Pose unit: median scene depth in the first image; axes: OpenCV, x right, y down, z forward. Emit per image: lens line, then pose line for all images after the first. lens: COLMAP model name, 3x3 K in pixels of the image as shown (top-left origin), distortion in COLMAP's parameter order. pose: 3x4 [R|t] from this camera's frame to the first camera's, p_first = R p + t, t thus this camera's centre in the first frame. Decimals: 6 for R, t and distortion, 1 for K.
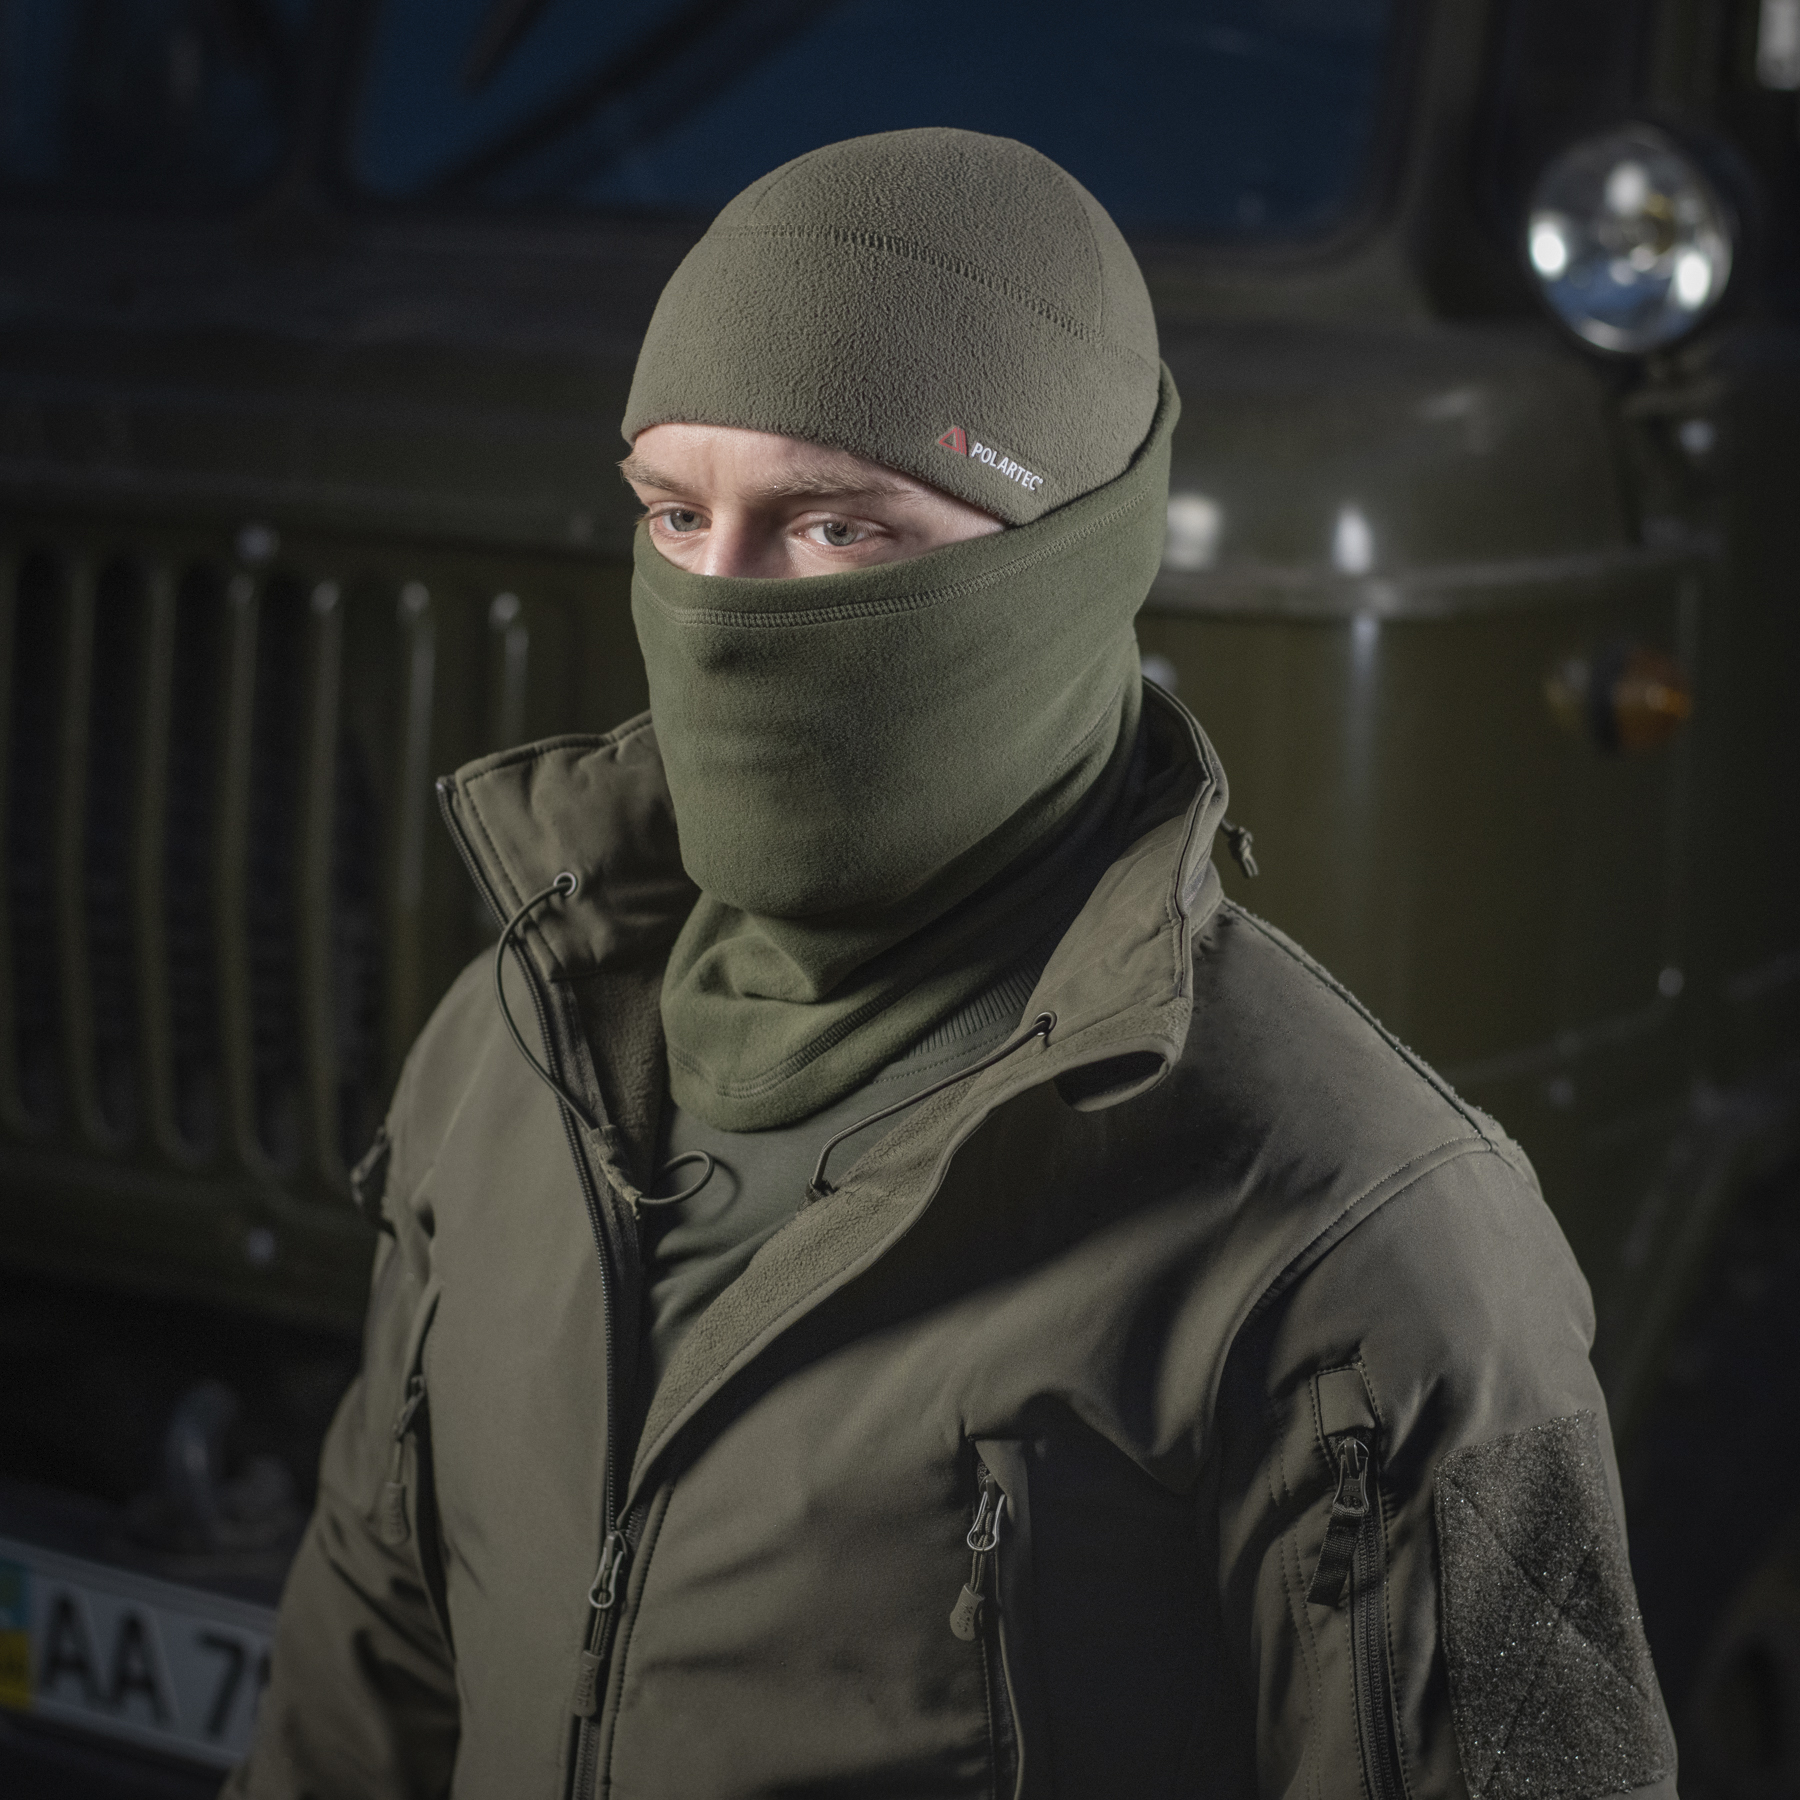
lens RADIAL K [[3982.7, 0, 777.3], [0, 3982.7, 901.0], [0, 0, 1]] dist [-0.206208, 2.906837]
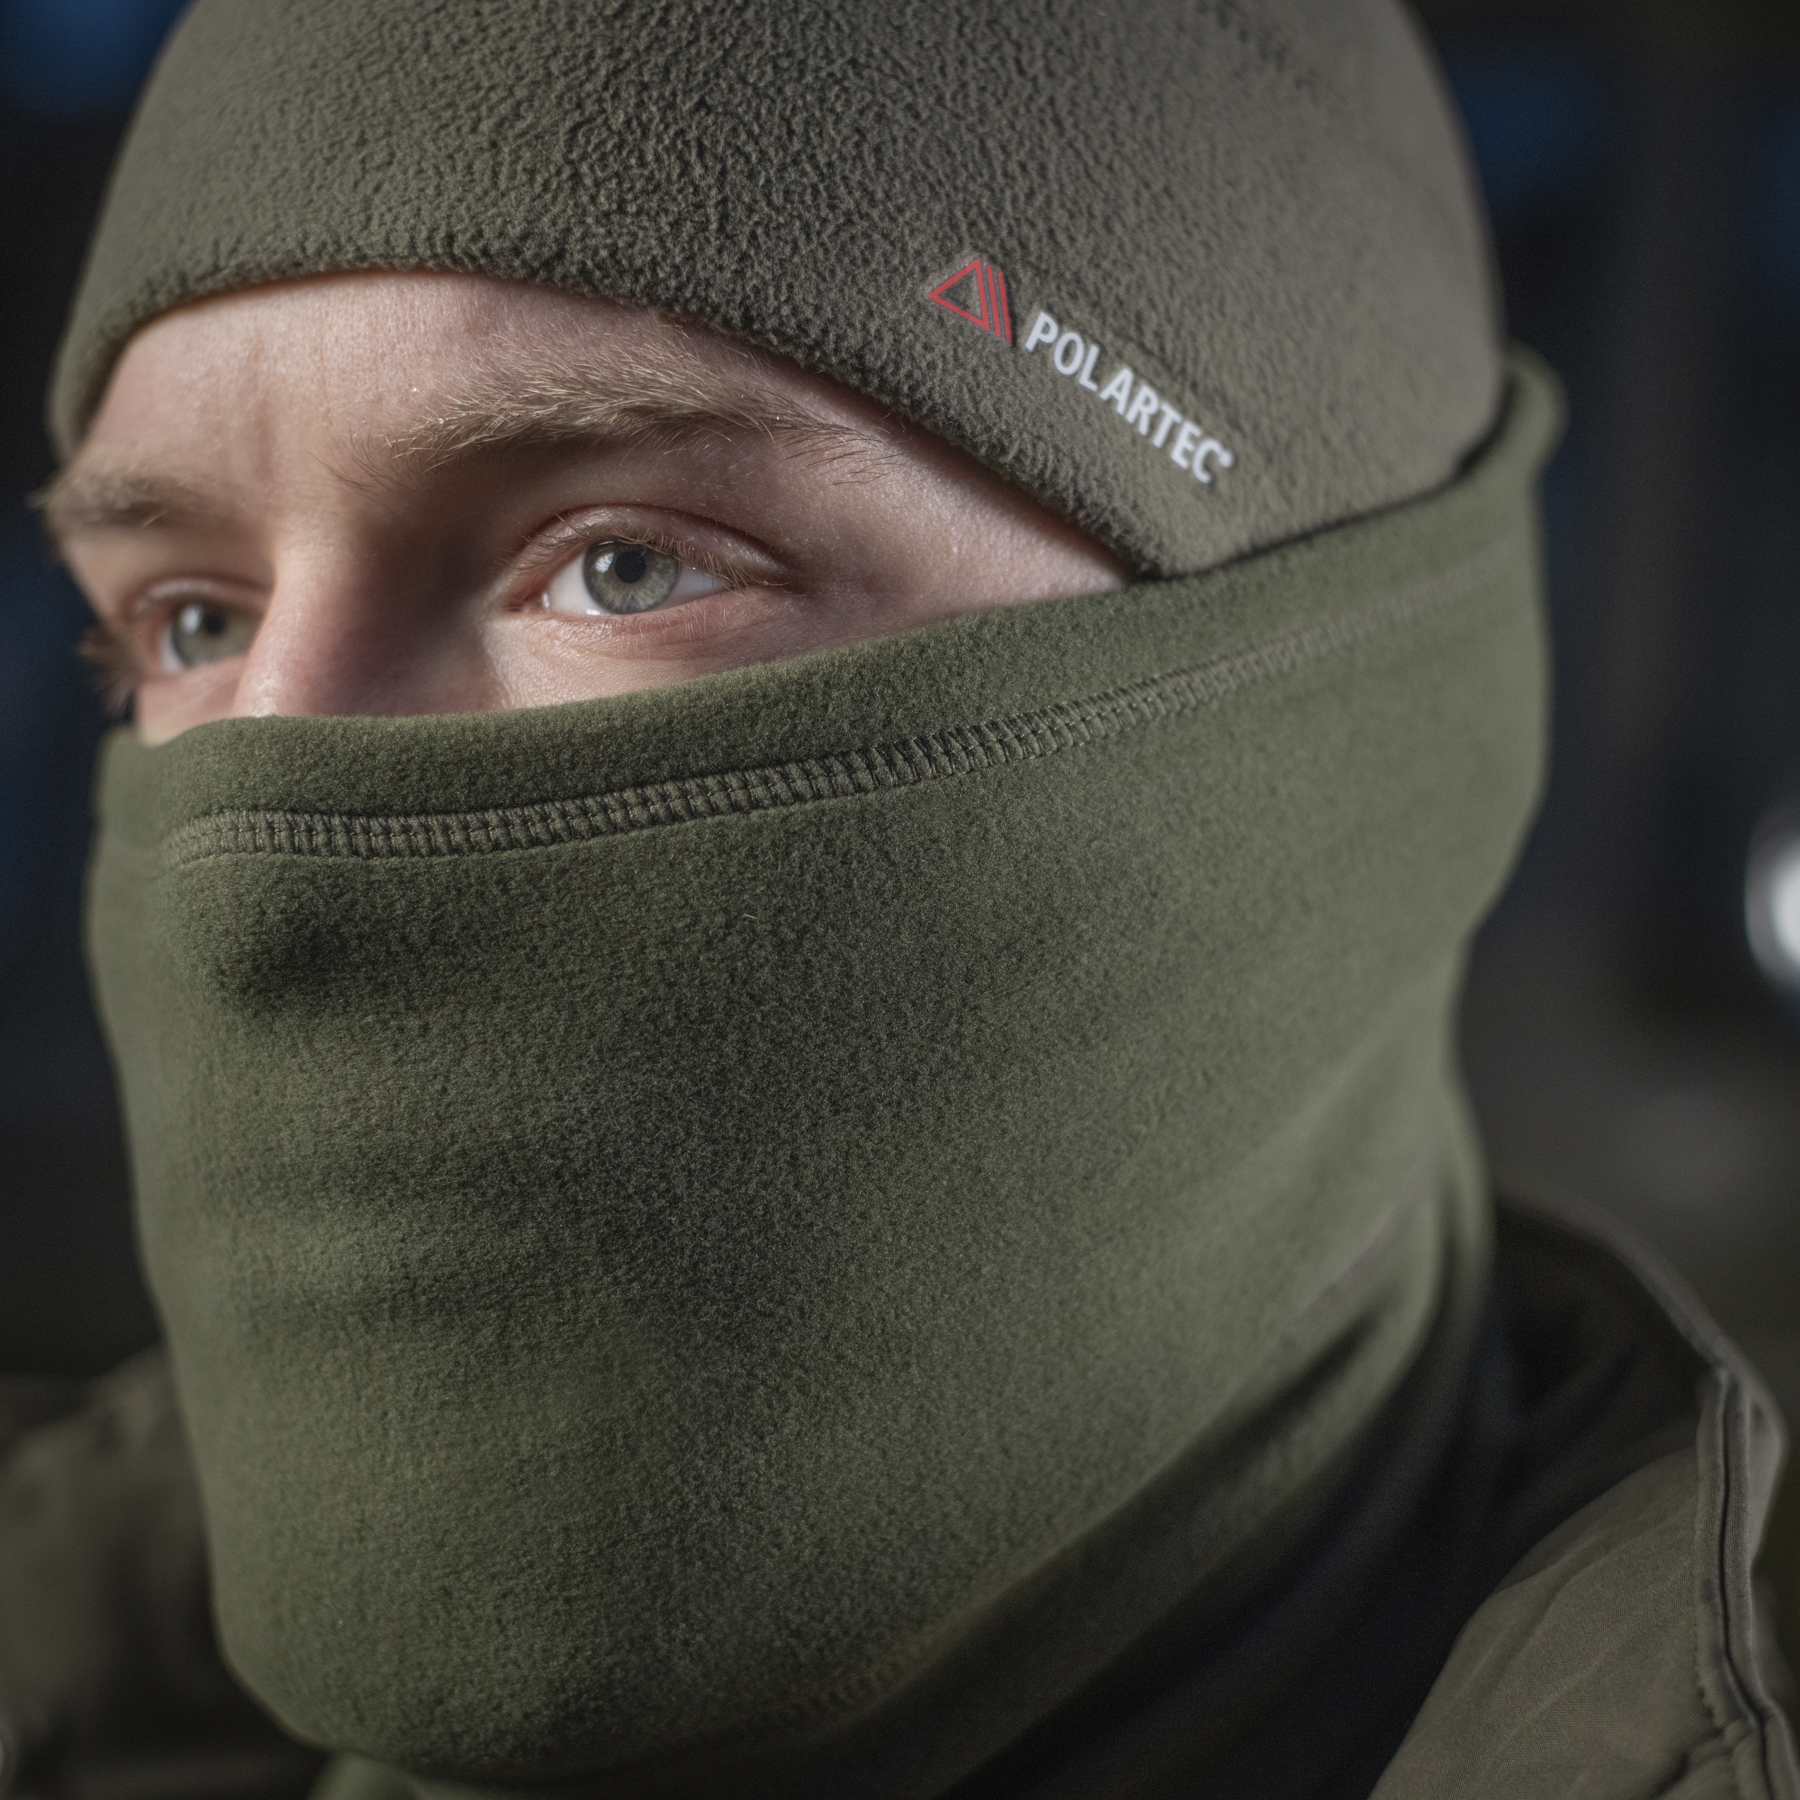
lens RADIAL K [[3982.7, 0, 777.3], [0, 3982.7, 901.0], [0, 0, 1]] dist [-0.206208, 2.906837]
pose [[0.999762, -0.017338, 0.013277, 0.022300], [0.020304, 0.961841, -0.272855, 0.025000], [-0.008039, 0.273060, 0.961963, 0.684561]]
